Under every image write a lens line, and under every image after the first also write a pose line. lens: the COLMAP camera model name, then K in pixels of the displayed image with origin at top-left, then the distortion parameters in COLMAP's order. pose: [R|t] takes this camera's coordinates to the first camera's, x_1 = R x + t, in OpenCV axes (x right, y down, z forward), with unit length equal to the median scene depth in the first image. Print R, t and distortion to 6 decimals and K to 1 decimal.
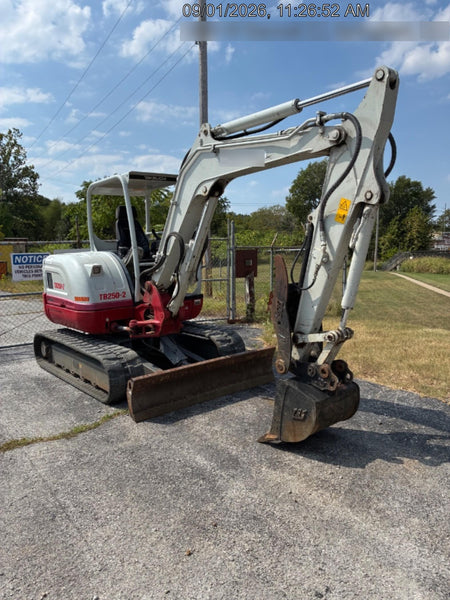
lens RADIAL K [[468.6, 0, 217.1], [0, 468.6, 298.1], [0, 0, 1]] dist [0.001292, -0.002282]
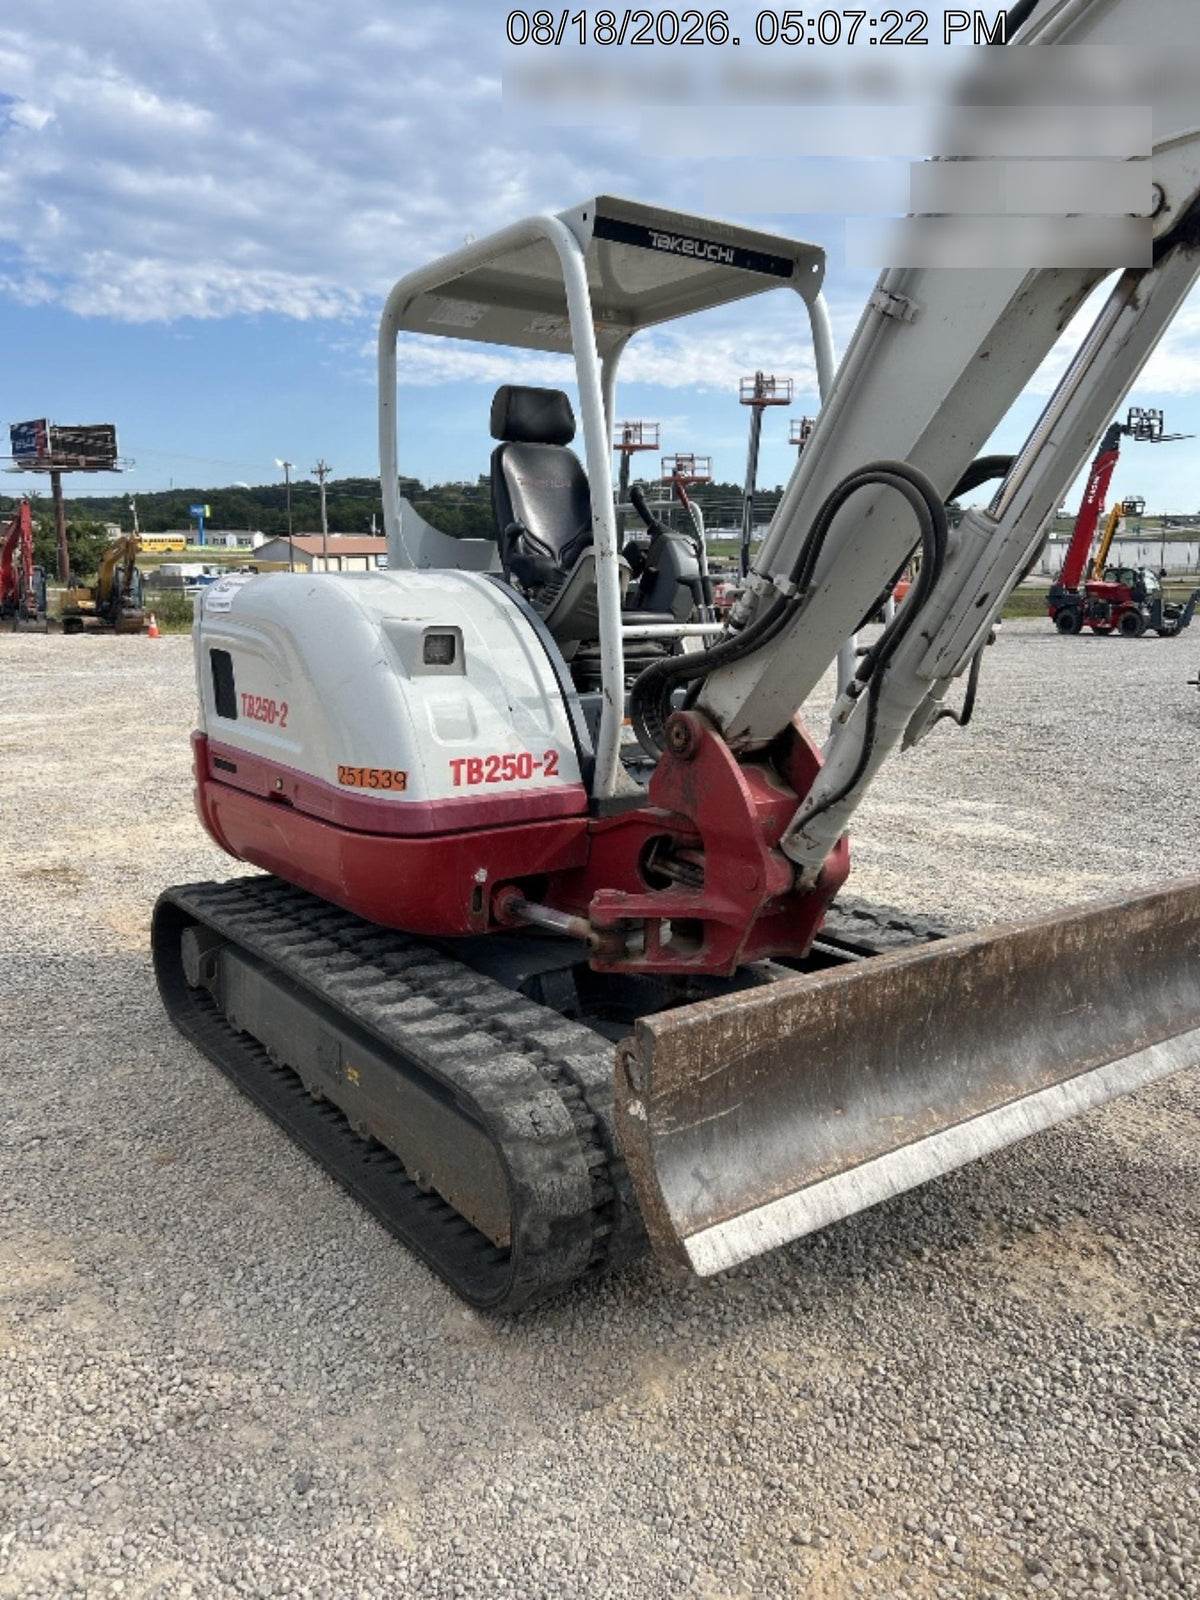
lens RADIAL K [[1260.4, 0, 600.0], [0, 1260.4, 800.0], [0, 0, 1]] dist [0.012462, 0.001697]
pose [[0.998983, 0.039394, -0.021920, -0.163826], [-0.038309, 0.998117, 0.047898, -0.019940], [0.023765, -0.047010, 0.998612, 0.401846]]
